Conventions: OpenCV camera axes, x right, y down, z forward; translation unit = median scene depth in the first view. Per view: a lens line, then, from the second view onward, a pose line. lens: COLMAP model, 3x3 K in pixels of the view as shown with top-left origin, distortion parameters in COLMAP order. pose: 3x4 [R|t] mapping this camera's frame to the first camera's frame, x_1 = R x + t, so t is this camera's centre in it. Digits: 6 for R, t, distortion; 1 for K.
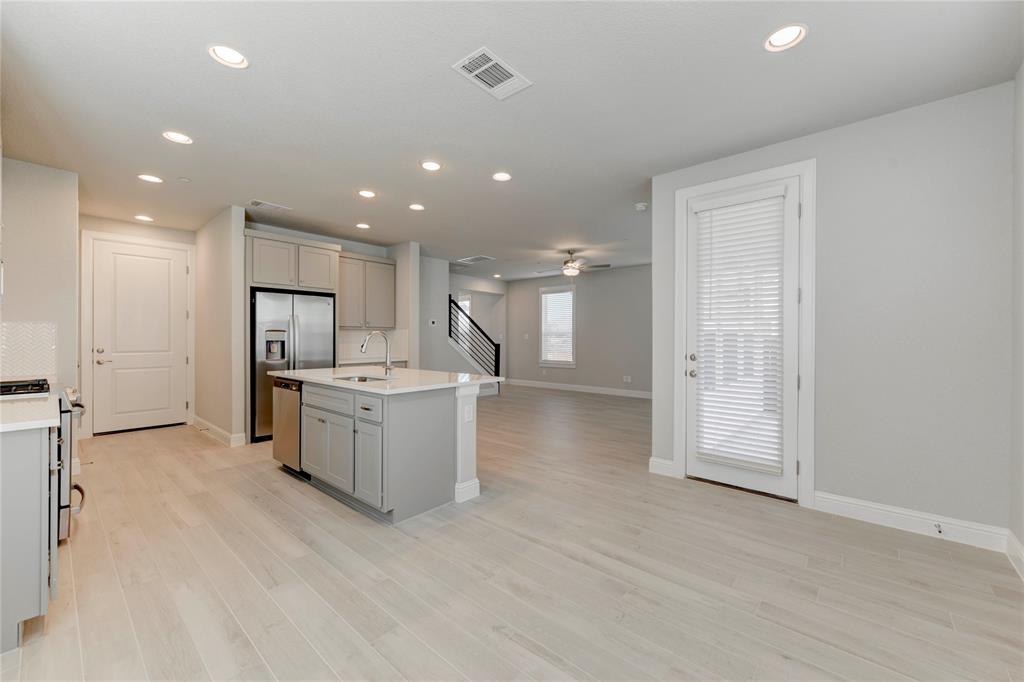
lens RADIAL K [[401.1, 0, 515.8], [0, 401.1, 336.9], [0, 0, 1]] dist [0.006968, -0.000937]
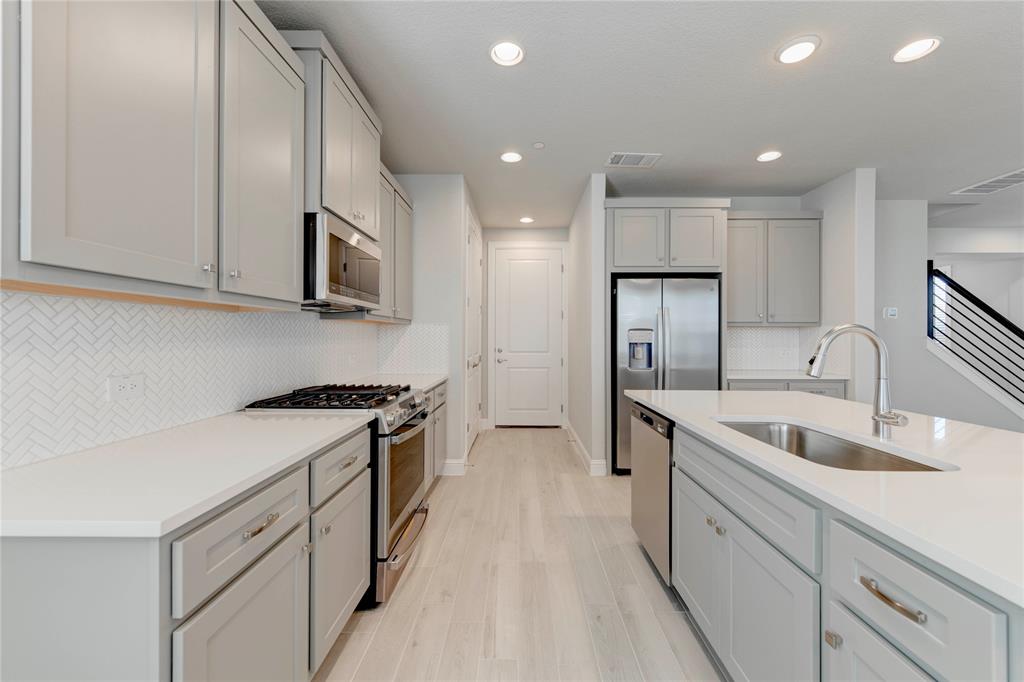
lens RADIAL K [[401.1, 0, 516.9], [0, 401.1, 338.1], [0, 0, 1]] dist [0.006968, -0.000937]
pose [[0.649630, 0.001850, -0.760248, -0.174620], [-0.000264, 0.999998, 0.002208, -0.001338], [0.760251, -0.001234, 0.649629, 0.331305]]
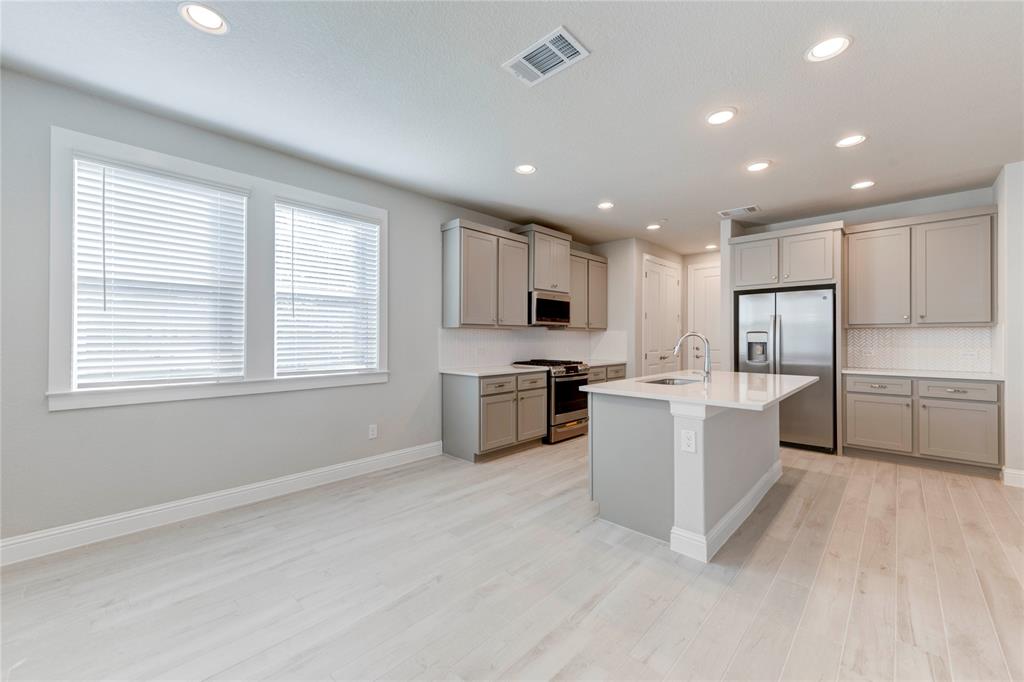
lens RADIAL K [[401.1, 0, 518.7], [0, 401.1, 337.7], [0, 0, 1]] dist [0.006968, -0.000937]
pose [[-0.041573, -0.003409, -0.999130, 0.393381], [0.000613, 0.999994, -0.003438, 0.000850], [0.999135, -0.000755, -0.041571, 0.438138]]
